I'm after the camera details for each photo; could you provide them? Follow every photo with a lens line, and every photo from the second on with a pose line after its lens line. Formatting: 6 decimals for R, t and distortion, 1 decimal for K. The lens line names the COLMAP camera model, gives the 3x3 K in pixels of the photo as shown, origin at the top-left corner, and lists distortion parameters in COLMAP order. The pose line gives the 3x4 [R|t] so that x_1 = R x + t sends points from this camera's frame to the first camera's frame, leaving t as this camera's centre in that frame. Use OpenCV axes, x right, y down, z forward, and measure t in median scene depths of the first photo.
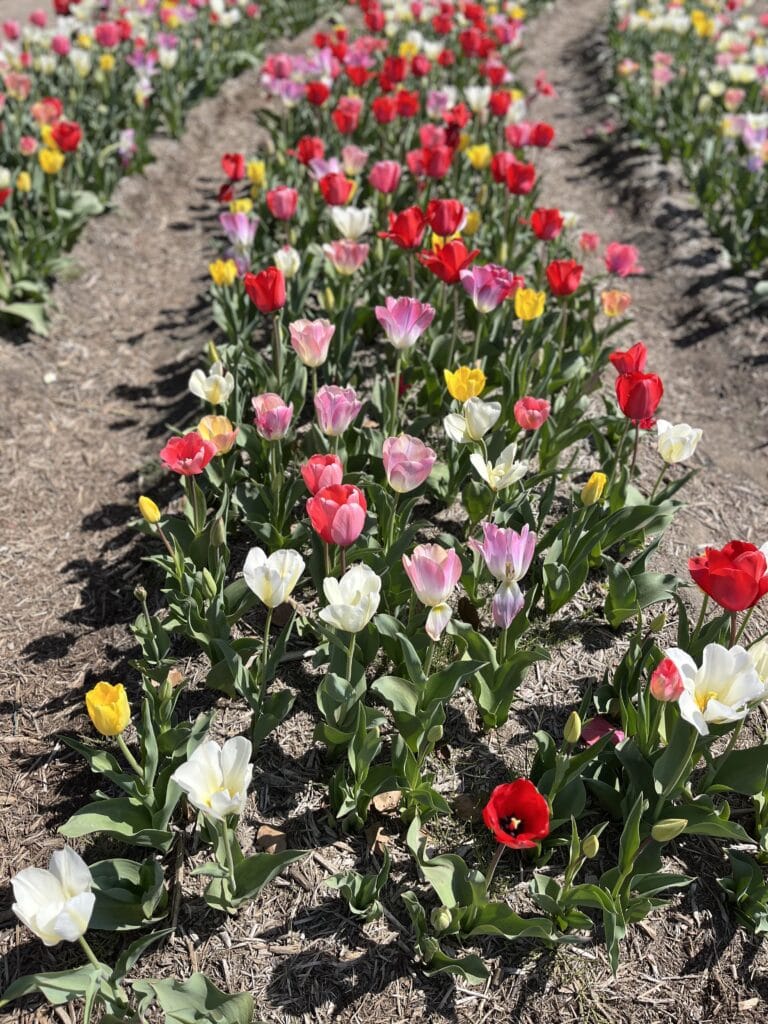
lens RADIAL K [[820.0, 0, 384.0], [0, 820.0, 512.0], [0, 0, 1]] dist [-0.000837, -0.005249]
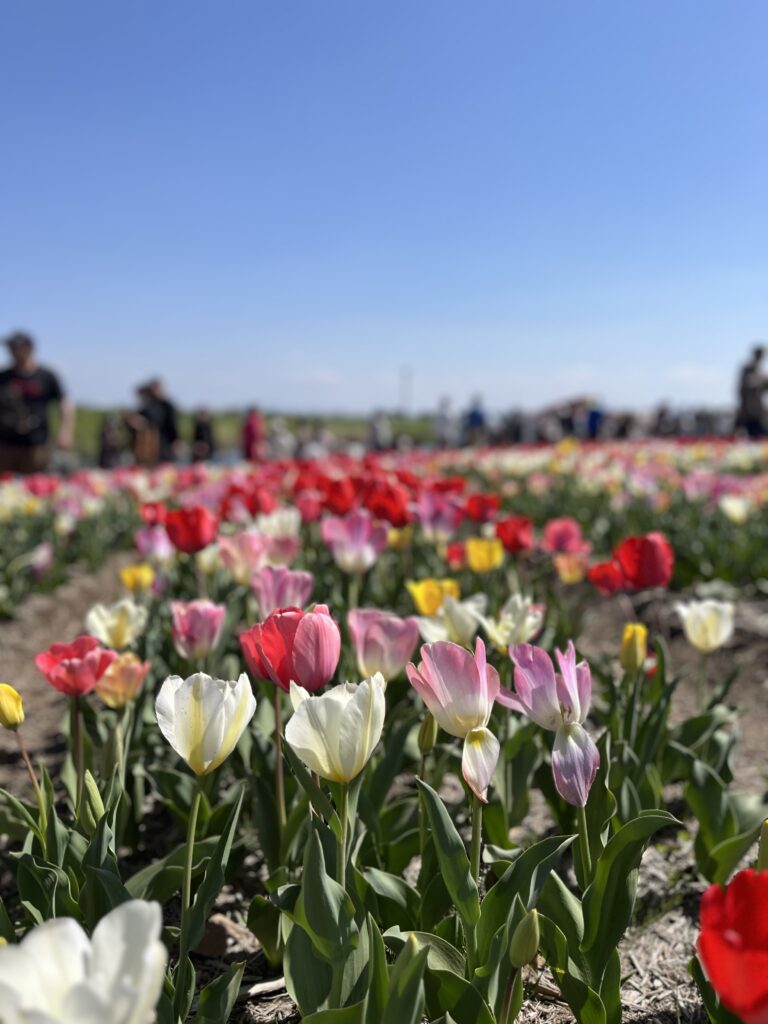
lens RADIAL K [[820.0, 0, 384.0], [0, 820.0, 512.0], [0, 0, 1]] dist [-0.000837, -0.005249]
pose [[0.989470, -0.063329, 0.130151, -0.057716], [0.129126, 0.792482, -0.596070, 0.273314], [-0.065394, 0.606599, 0.792314, 0.329959]]
